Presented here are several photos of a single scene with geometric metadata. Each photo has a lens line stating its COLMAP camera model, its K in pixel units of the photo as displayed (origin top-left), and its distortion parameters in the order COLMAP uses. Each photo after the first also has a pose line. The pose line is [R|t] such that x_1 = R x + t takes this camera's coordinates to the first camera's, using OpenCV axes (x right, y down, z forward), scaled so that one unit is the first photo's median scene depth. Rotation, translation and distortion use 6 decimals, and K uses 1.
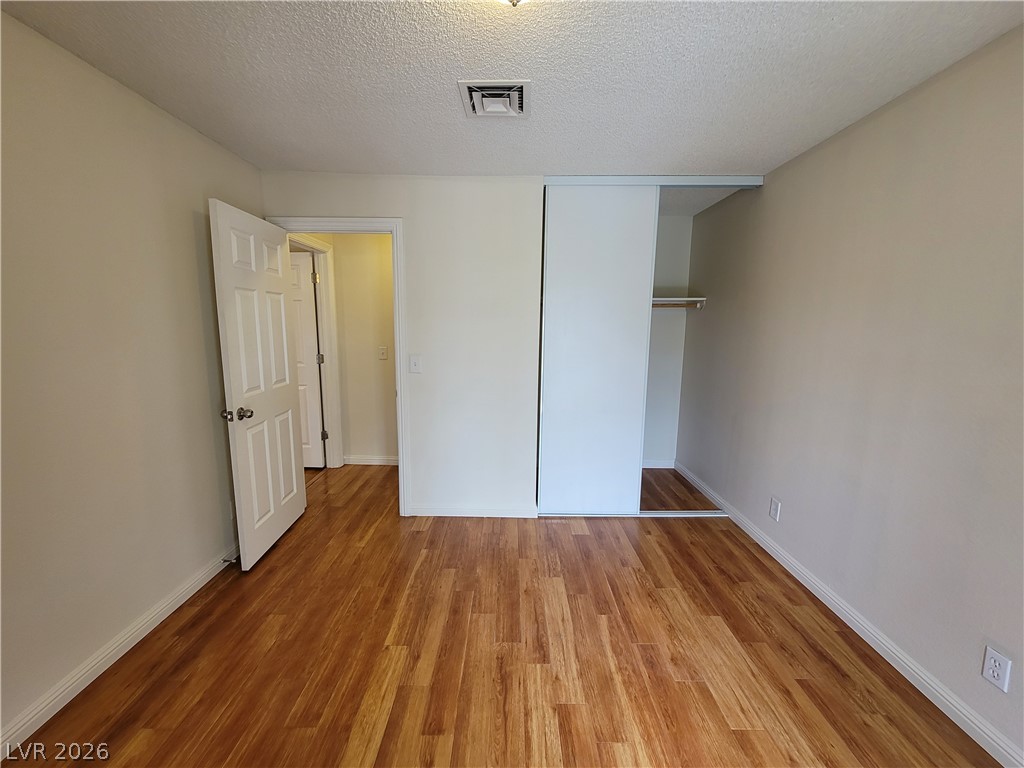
lens RADIAL K [[420.3, 0, 509.3], [0, 420.3, 383.7], [0, 0, 1]] dist [-0.007985, 0.003002]
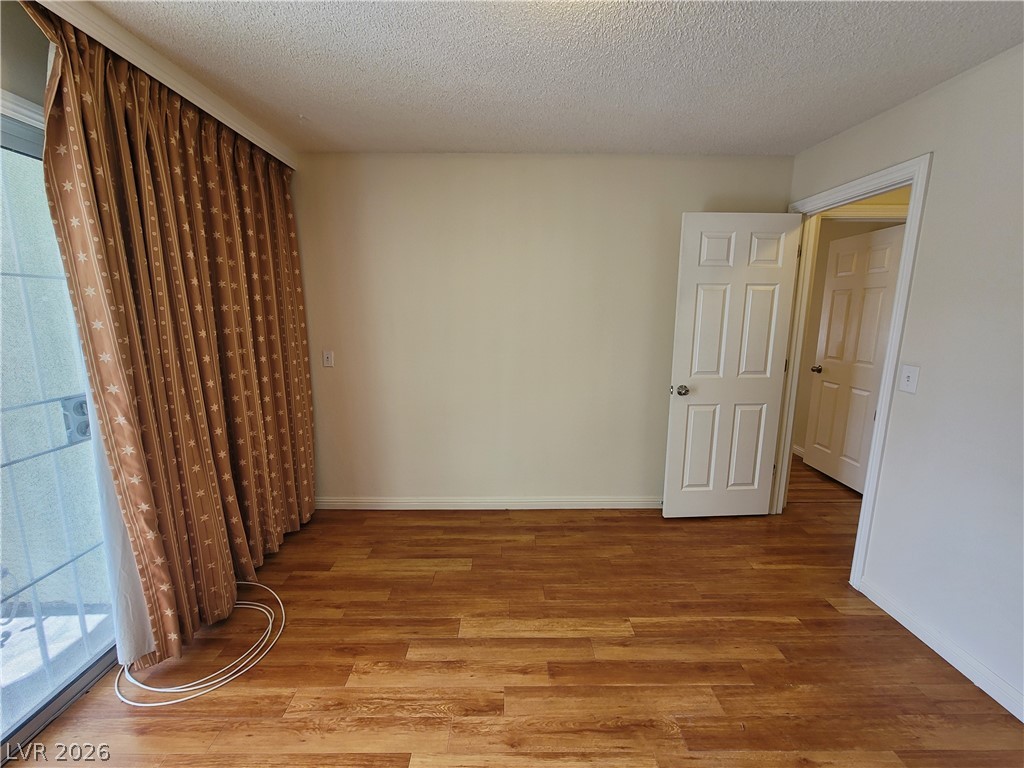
lens RADIAL K [[420.3, 0, 509.3], [0, 420.3, 383.7], [0, 0, 1]] dist [-0.007985, 0.003002]
pose [[0.009085, 0.165982, -0.986087, 0.619835], [-0.147982, 0.975493, 0.162836, -0.080077], [0.988948, 0.144444, 0.033425, 0.552452]]
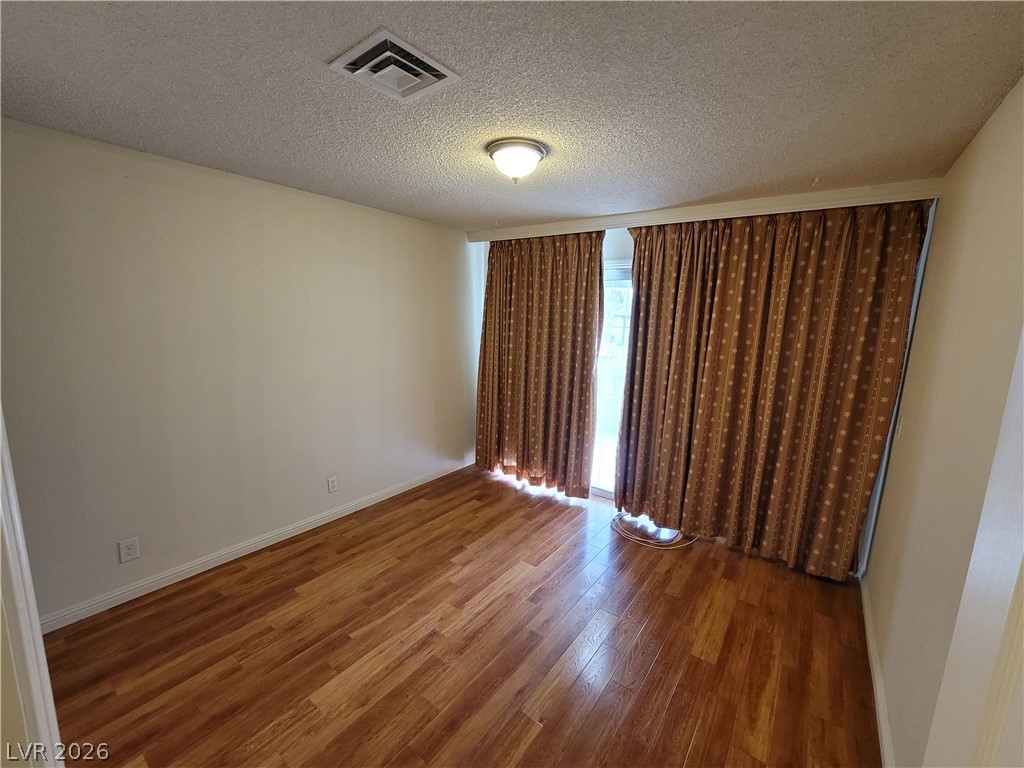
lens RADIAL K [[420.3, 0, 509.3], [0, 420.3, 383.7], [0, 0, 1]] dist [-0.007985, 0.003002]
pose [[-0.802790, -0.132869, 0.581269, -0.639100], [0.048327, 0.957149, 0.285534, -0.333715], [-0.594300, 0.257315, -0.761969, 1.473994]]
